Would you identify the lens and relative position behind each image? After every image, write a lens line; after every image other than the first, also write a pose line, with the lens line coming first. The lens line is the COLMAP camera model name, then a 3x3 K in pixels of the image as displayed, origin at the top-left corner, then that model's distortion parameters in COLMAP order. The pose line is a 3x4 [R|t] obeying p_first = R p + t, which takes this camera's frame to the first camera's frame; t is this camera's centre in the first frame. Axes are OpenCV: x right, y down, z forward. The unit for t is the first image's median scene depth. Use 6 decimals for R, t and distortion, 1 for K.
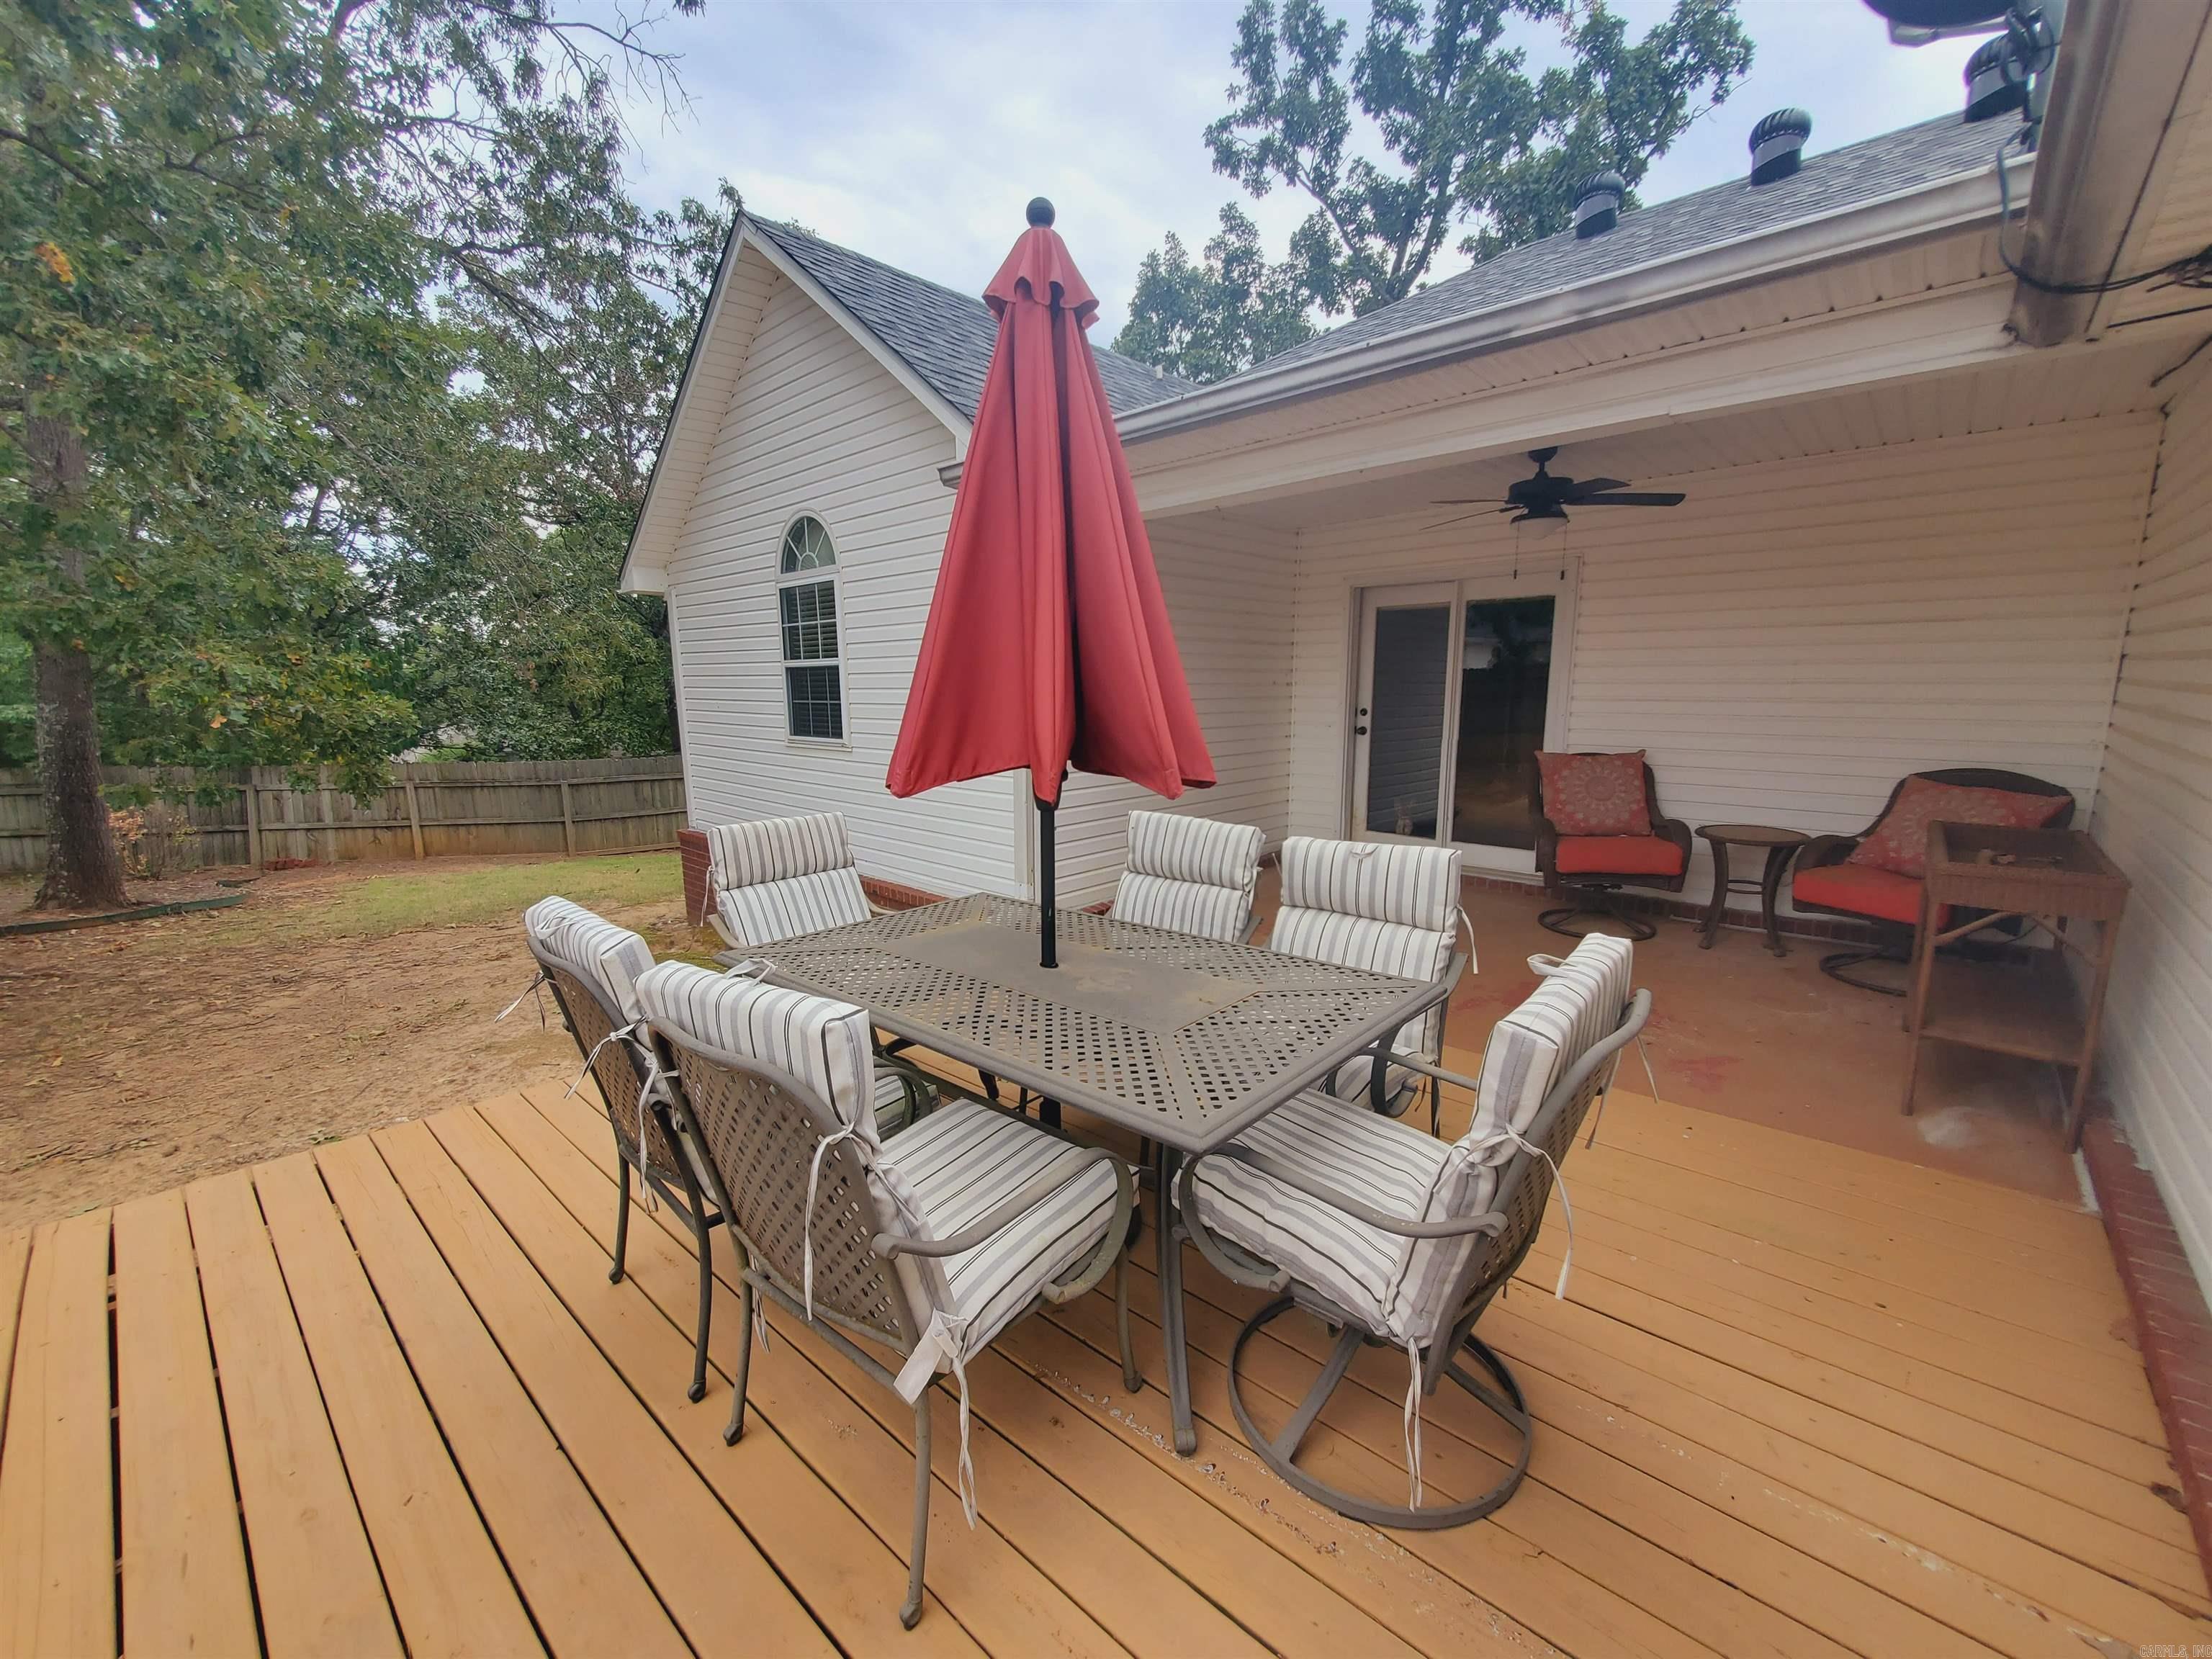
lens RADIAL K [[882.1, 0, 1104.2], [0, 882.1, 844.8], [0, 0, 1]] dist [-0.002239, -0.000313]
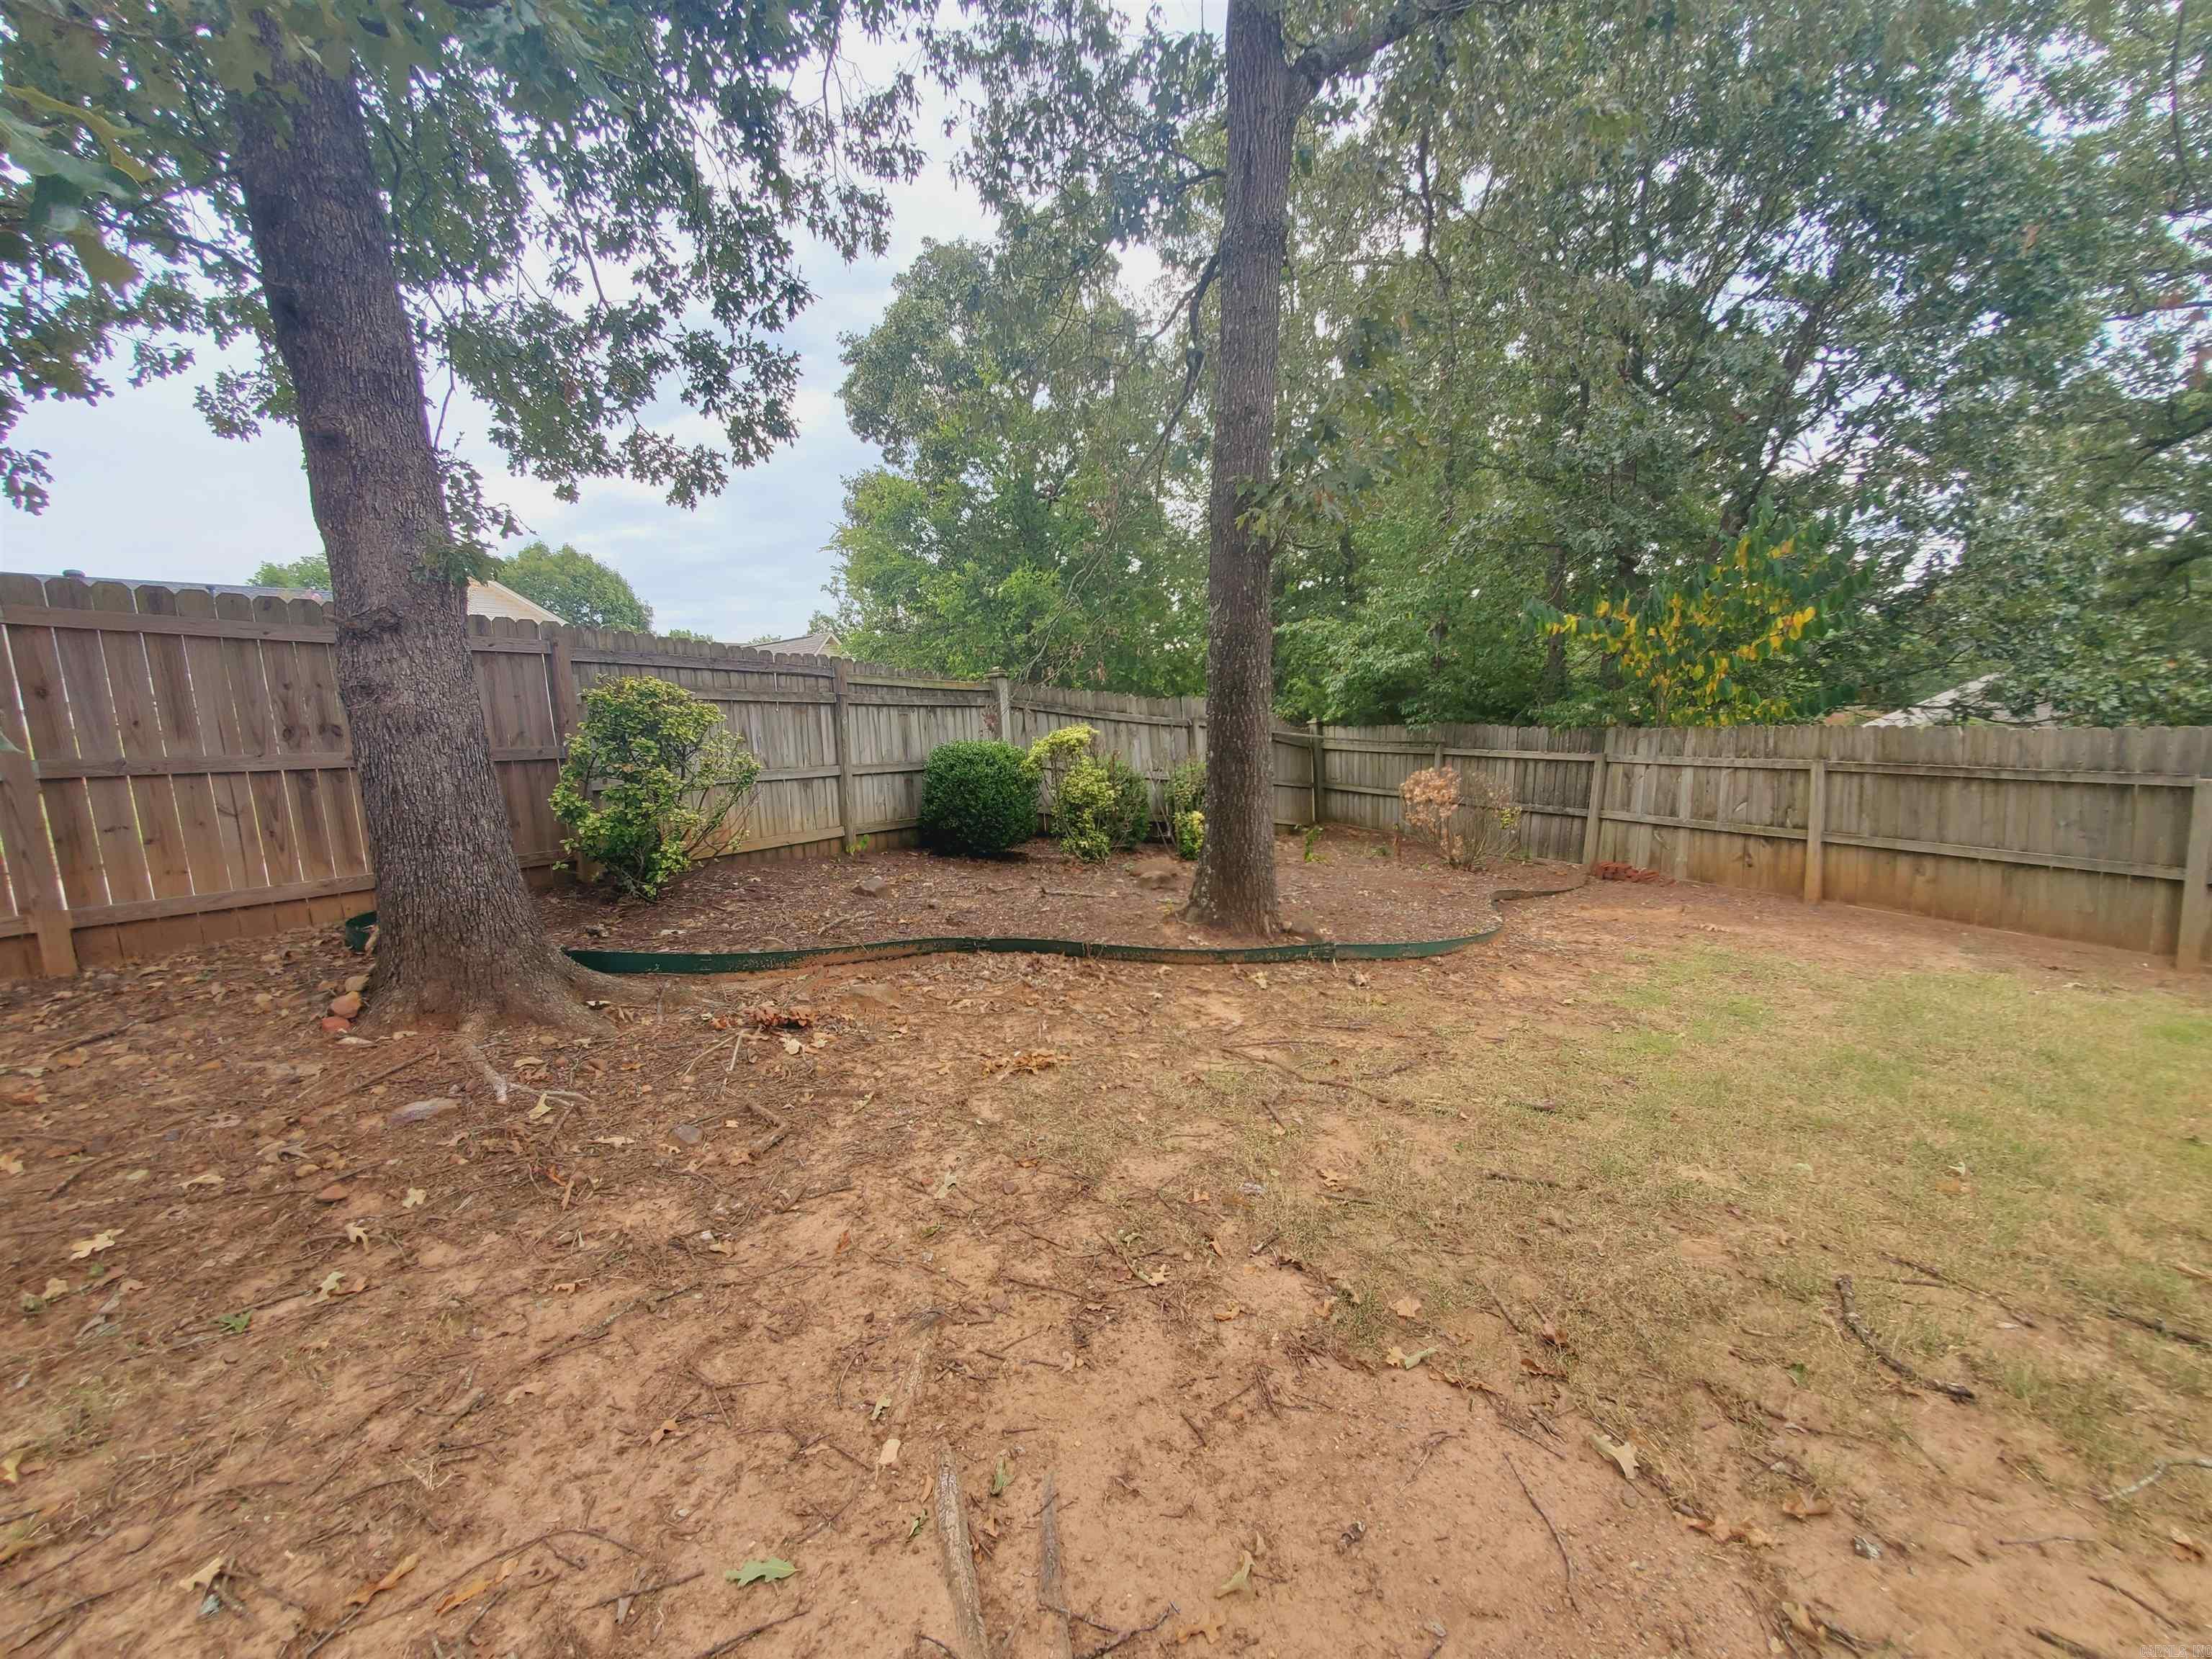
lens RADIAL K [[882.1, 0, 1107.4], [0, 882.1, 828.3], [0, 0, 1]] dist [-0.002239, -0.000313]
pose [[0.171598, 0.125321, -0.977164, -0.328738], [-0.107091, 0.988371, 0.107952, -0.042203], [0.979329, 0.086121, 0.183023, 0.475524]]
